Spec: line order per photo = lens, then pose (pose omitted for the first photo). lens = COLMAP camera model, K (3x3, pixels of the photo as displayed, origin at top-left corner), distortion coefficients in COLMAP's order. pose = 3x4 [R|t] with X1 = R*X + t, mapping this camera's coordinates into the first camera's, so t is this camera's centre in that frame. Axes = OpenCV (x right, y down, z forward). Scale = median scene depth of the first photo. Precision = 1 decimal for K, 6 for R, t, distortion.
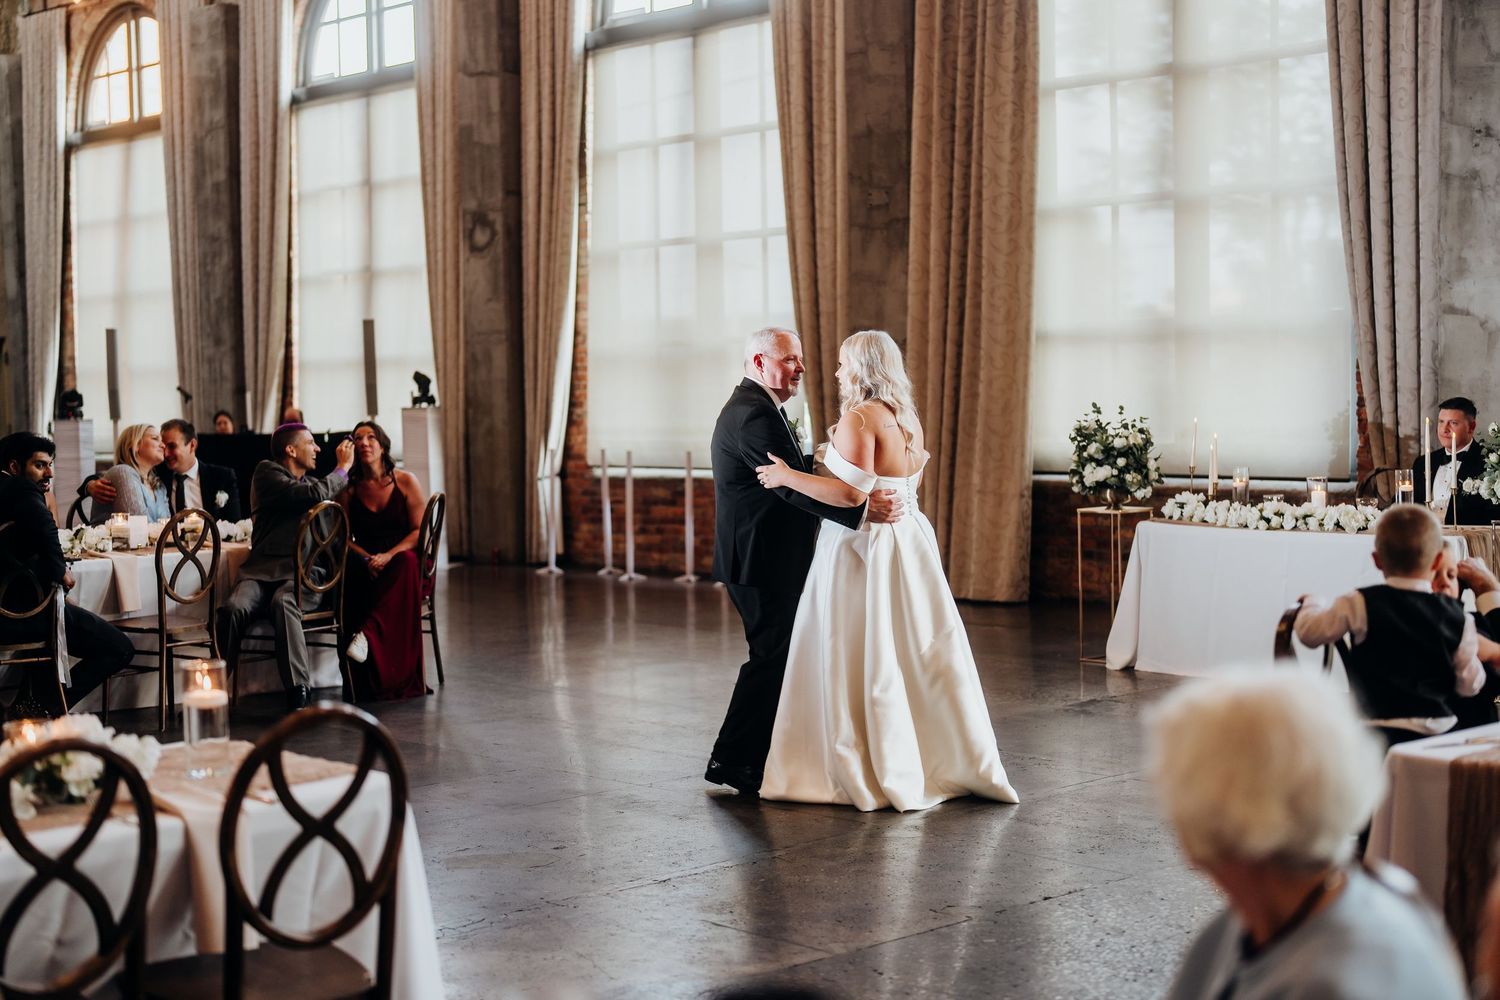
lens RADIAL K [[2241.7, 0, 738.8], [0, 2241.7, 488.5], [0, 0, 1]] dist [-0.117965, 0.831958]
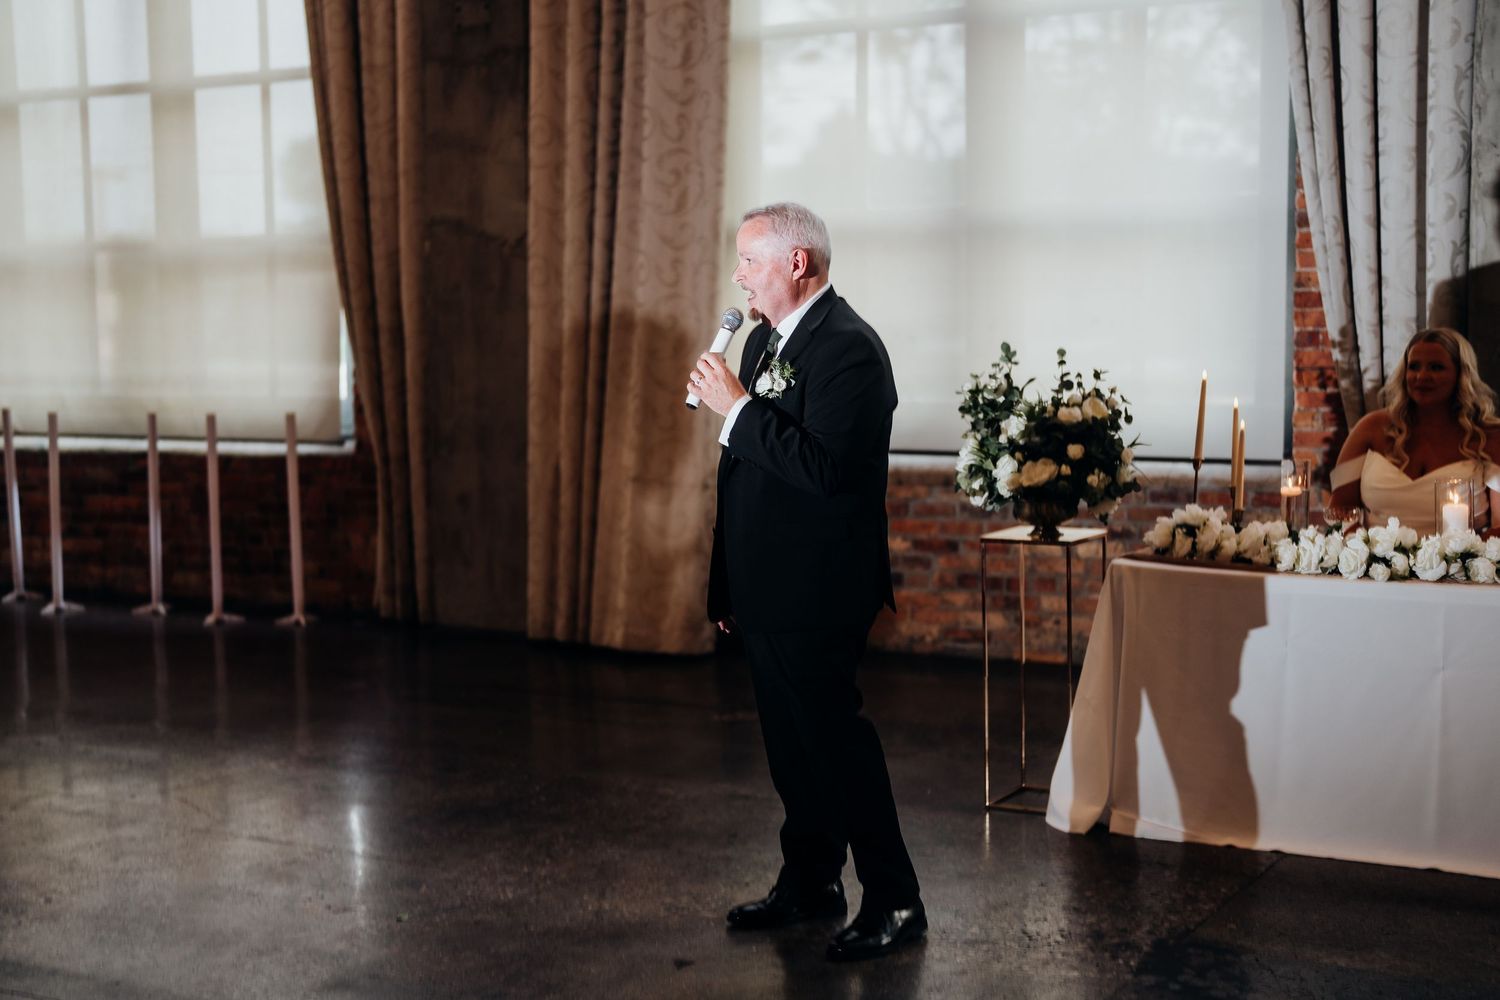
lens RADIAL K [[2199.9, 0, 744.2], [0, 2199.9, 498.7], [0, 0, 1]] dist [-0.126200, 0.909594]
pose [[0.956887, -0.021267, 0.289682, -0.045196], [0.010109, 0.999150, 0.039960, -0.016459], [-0.290286, -0.035309, 0.956288, 0.368135]]
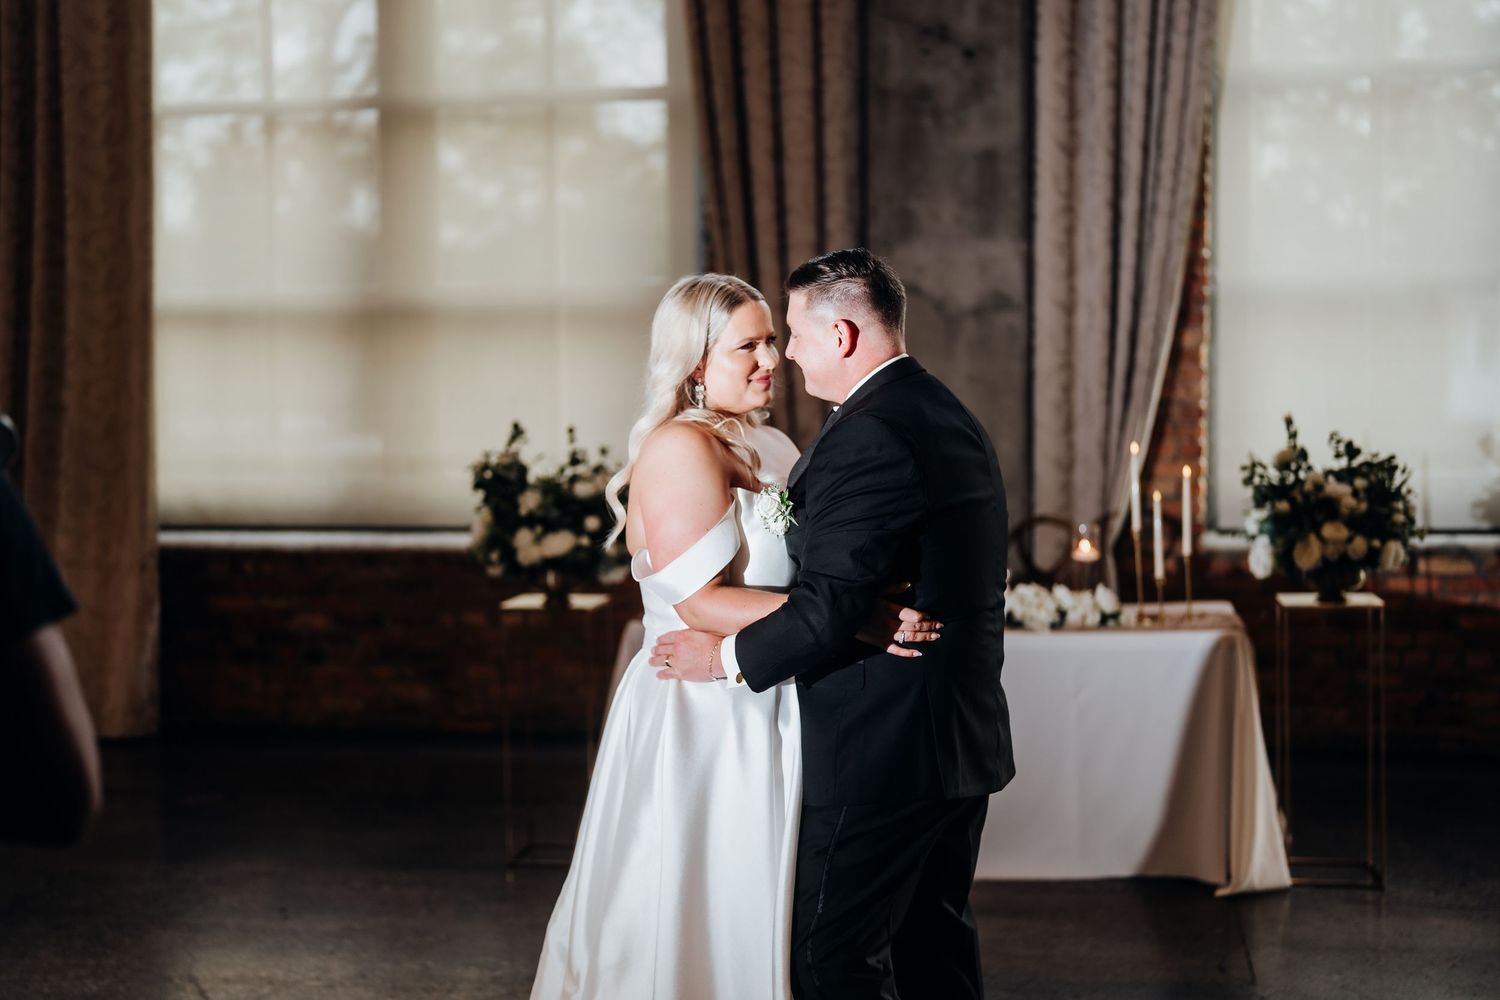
lens RADIAL K [[2222.8, 0, 728.9], [0, 2222.8, 498.7], [0, 0, 1]] dist [-0.102878, 0.850027]
pose [[0.789948, -0.027549, 0.612555, -0.113291], [0.026265, 0.999594, 0.011084, -0.017295], [-0.612611, 0.007333, 0.790350, 0.374921]]
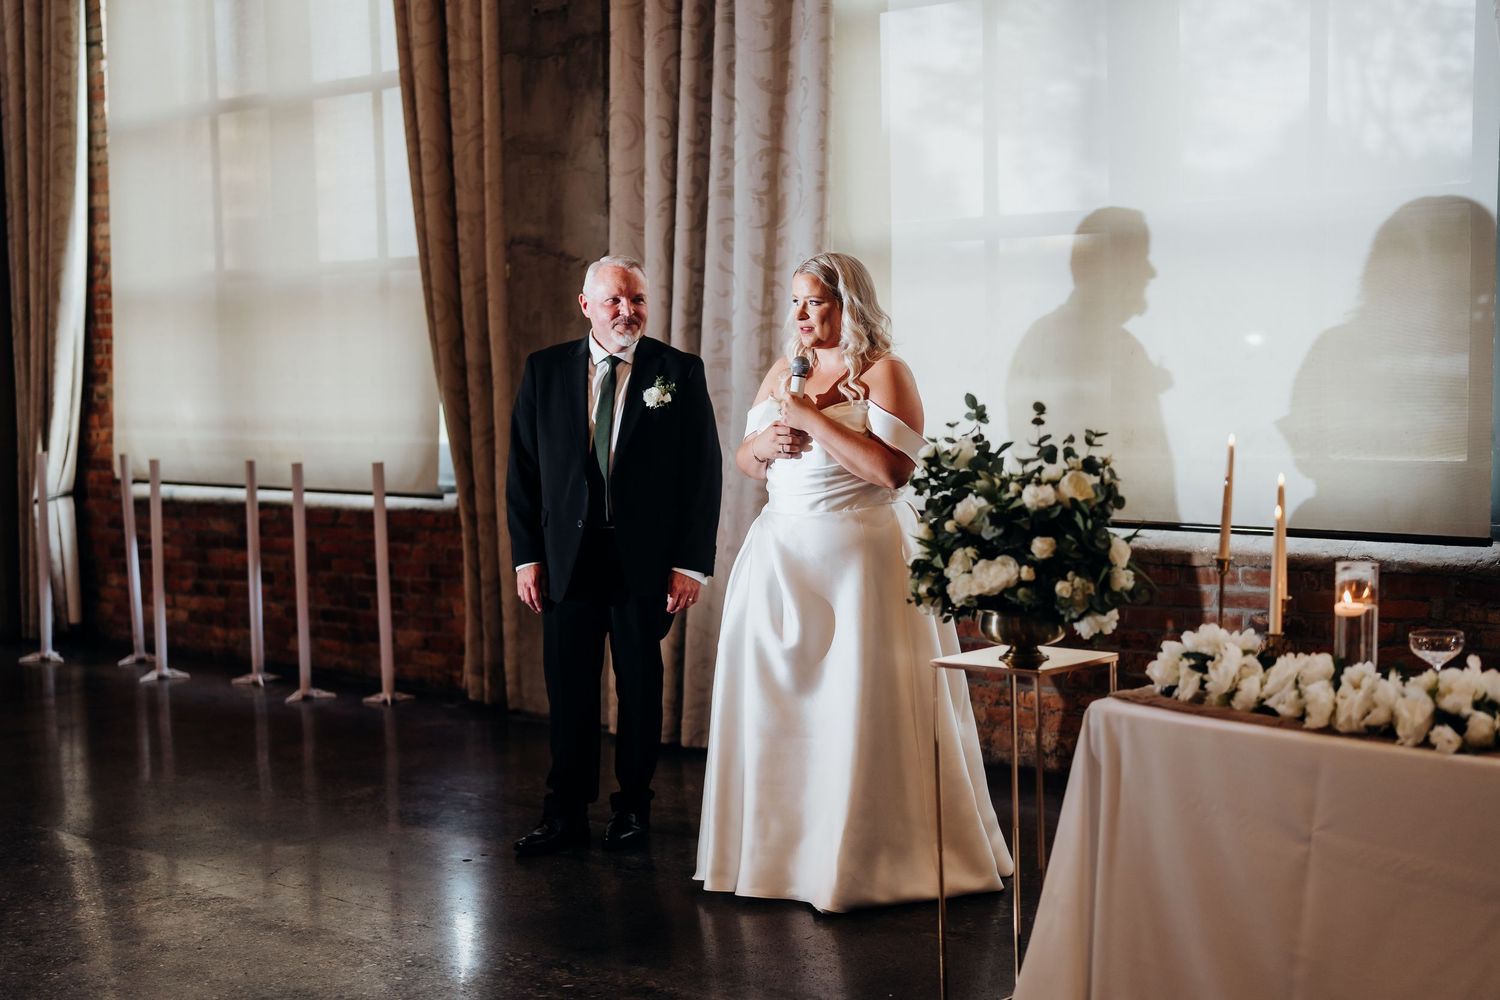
lens RADIAL K [[2241.7, 0, 738.8], [0, 2241.7, 488.5], [0, 0, 1]] dist [-0.117965, 0.831958]
pose [[0.997145, -0.013441, 0.074299, 0.064382], [0.011661, 0.999636, 0.024341, -0.023459], [-0.074600, -0.023405, 0.996939, 0.443625]]
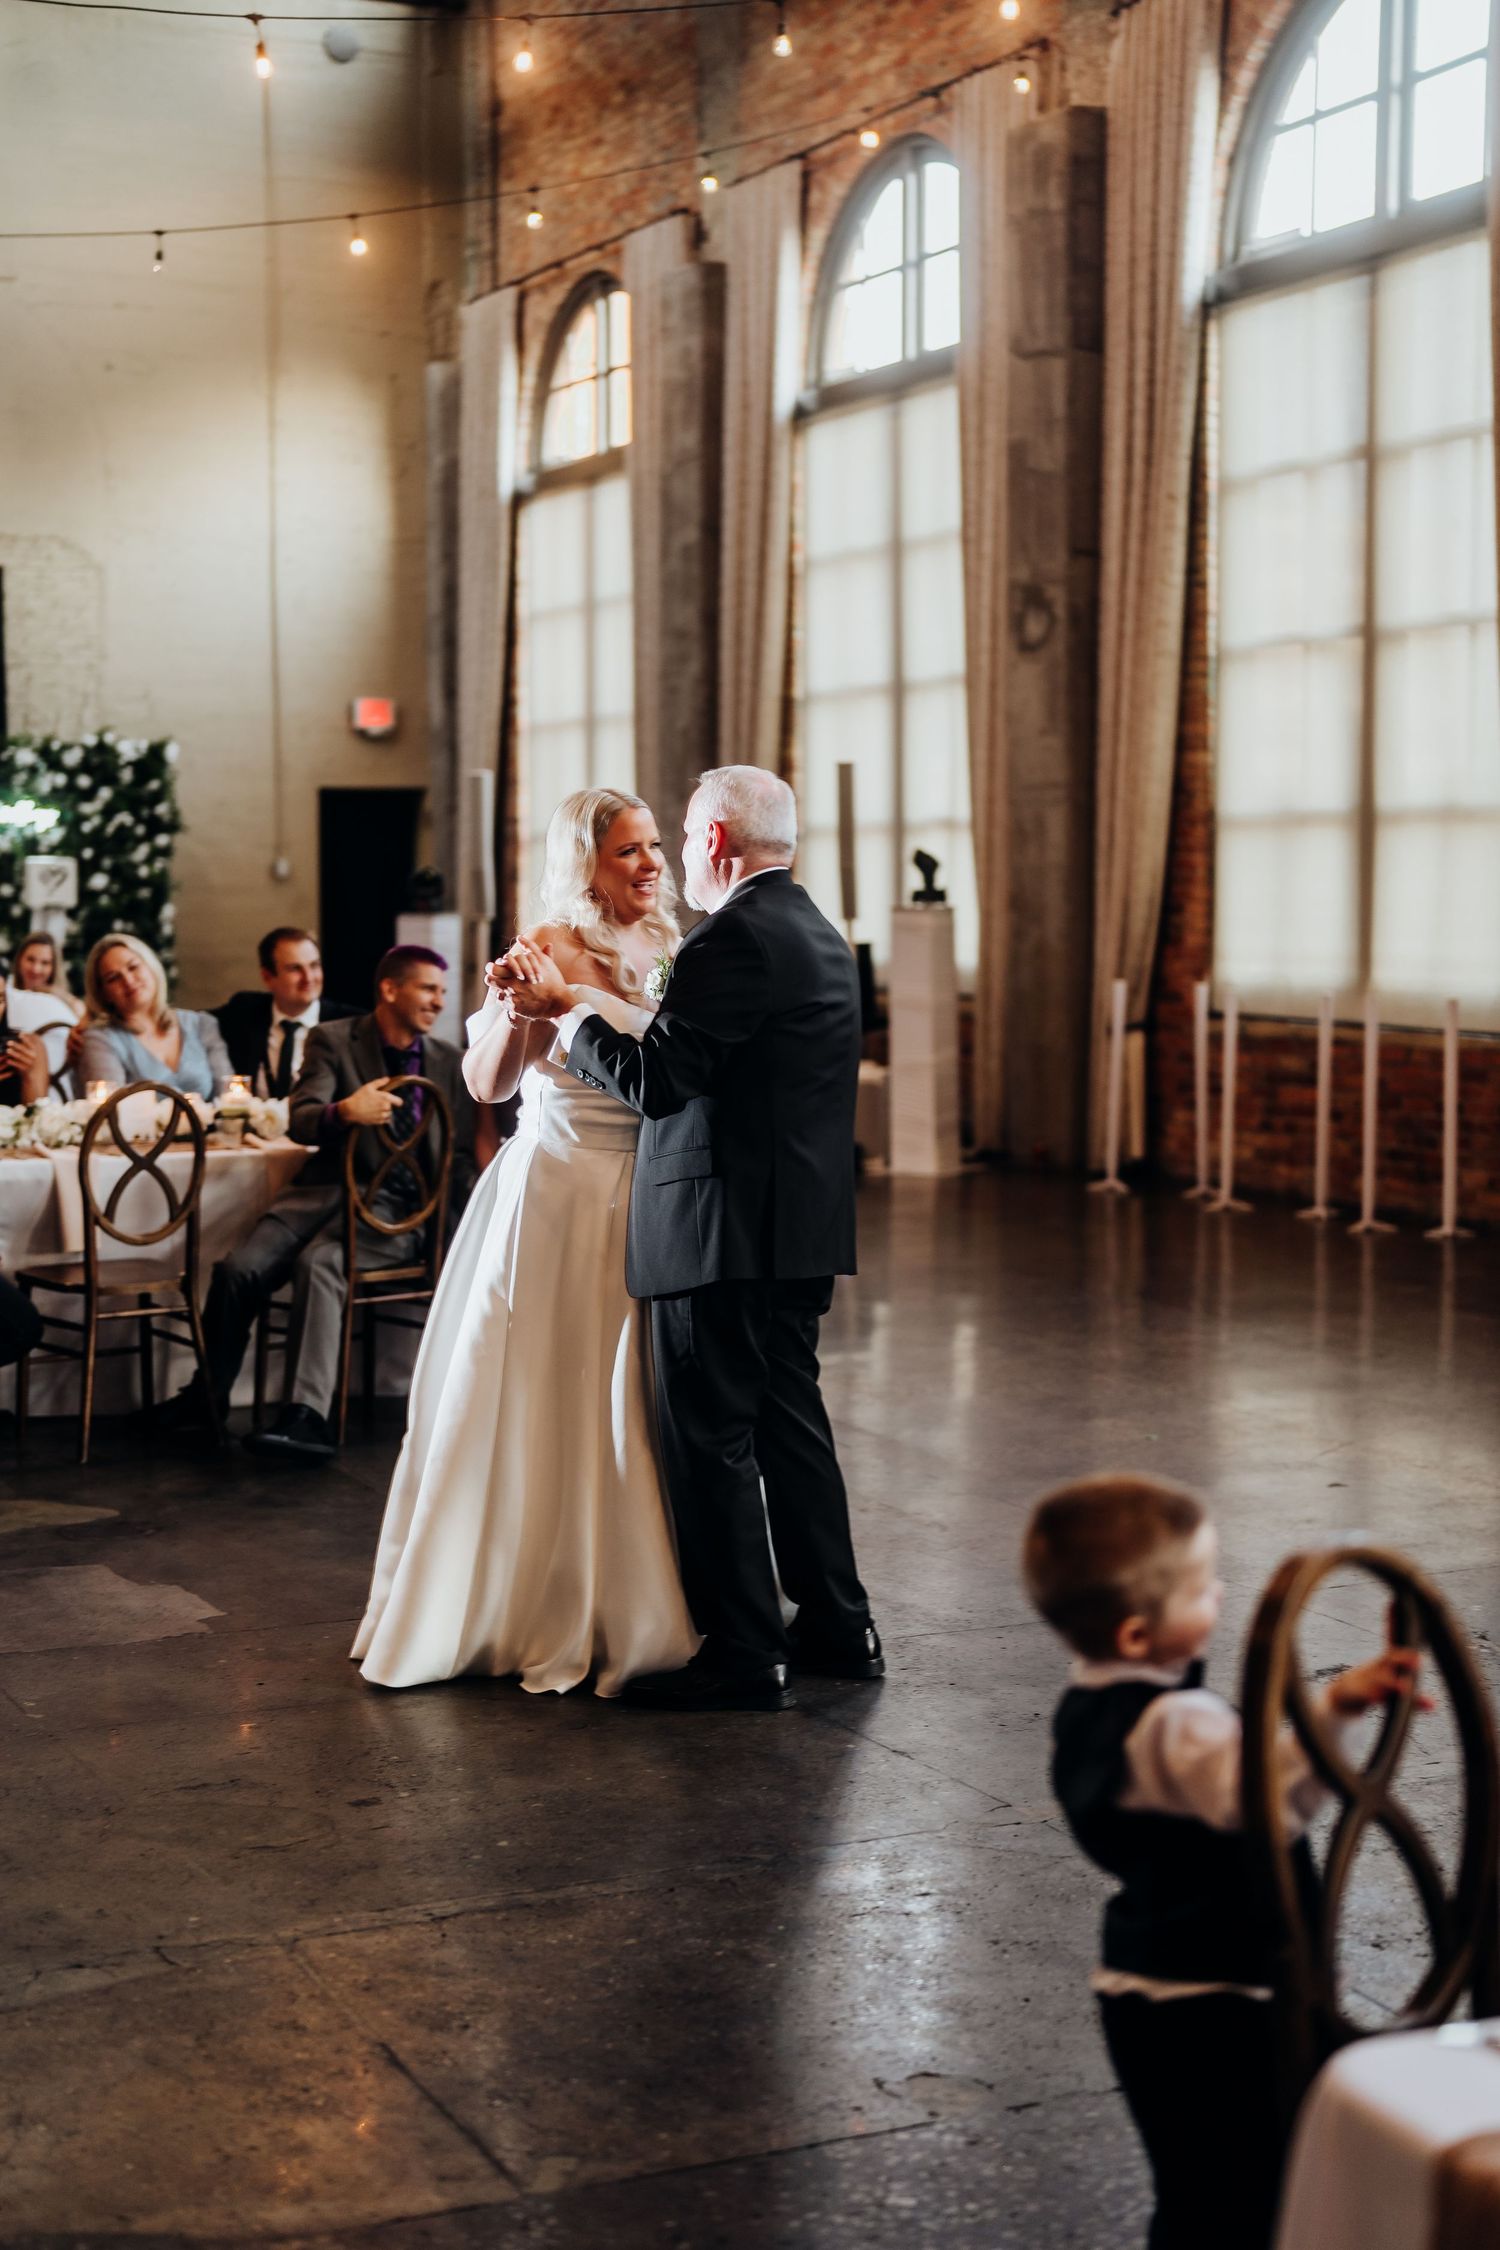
lens RADIAL K [[3299.9, 0, 707.1], [0, 3299.9, 1132.5], [0, 0, 1]] dist [-0.126200, 0.909594]
pose [[0.947582, 0.043094, -0.316594, 0.103249], [-0.032126, 0.998692, 0.039786, -0.010452], [0.317895, -0.027530, 0.947726, 0.151084]]
